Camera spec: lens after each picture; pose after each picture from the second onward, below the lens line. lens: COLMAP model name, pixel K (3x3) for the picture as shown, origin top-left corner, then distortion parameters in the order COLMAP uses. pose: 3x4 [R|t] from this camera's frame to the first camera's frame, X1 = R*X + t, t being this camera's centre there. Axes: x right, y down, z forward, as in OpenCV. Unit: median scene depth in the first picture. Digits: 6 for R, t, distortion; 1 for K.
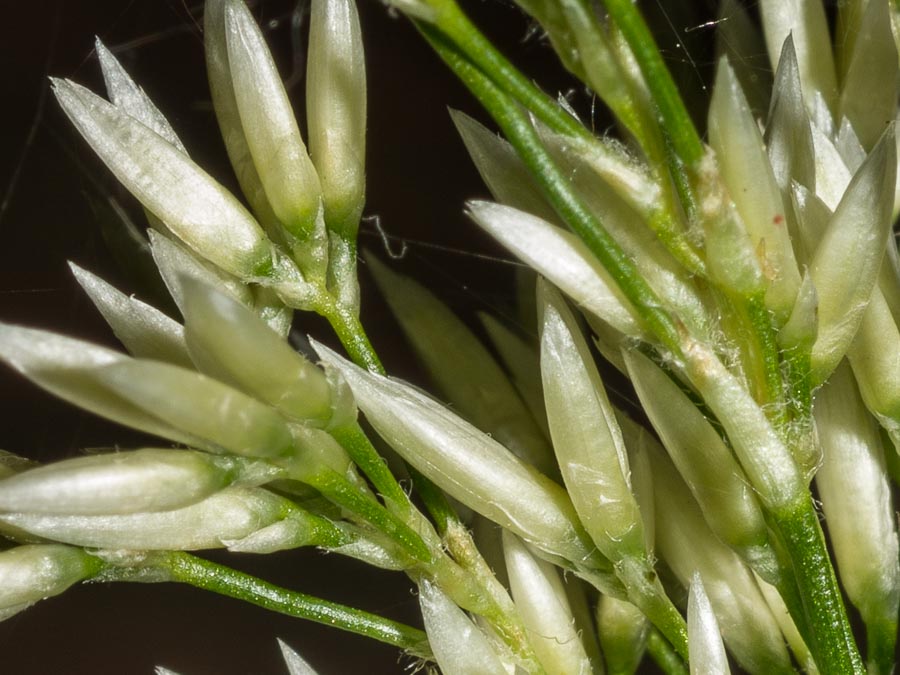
lens RADIAL K [[1573.1, 0, 450.6], [0, 1573.1, 337.3], [0, 0, 1]] dist [0.017268, 0.000000]
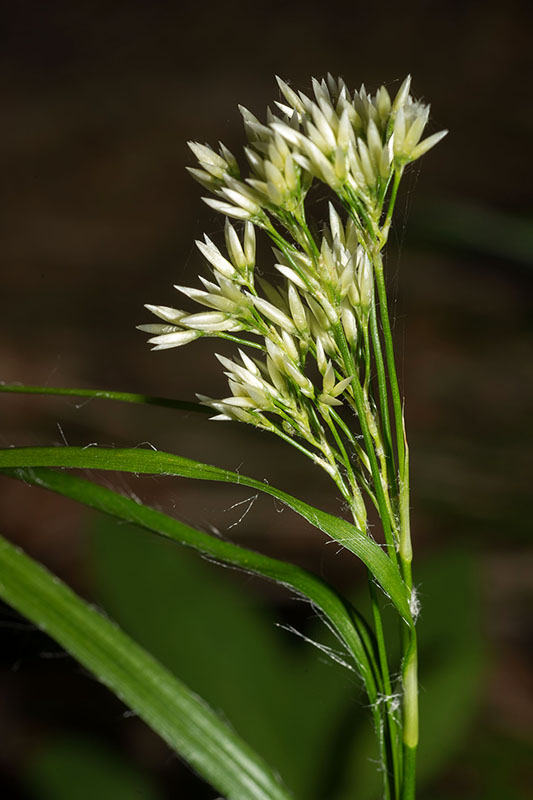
lens RADIAL K [[1372.5, 0, 267.0], [0, 1372.5, 399.6], [0, 0, 1]] dist [0.023758, 0.000000]
pose [[0.999944, 0.003920, 0.009796, -0.057909], [-0.005115, 0.992134, 0.125072, -0.210468], [-0.009229, -0.125116, 0.992099, -3.570936]]
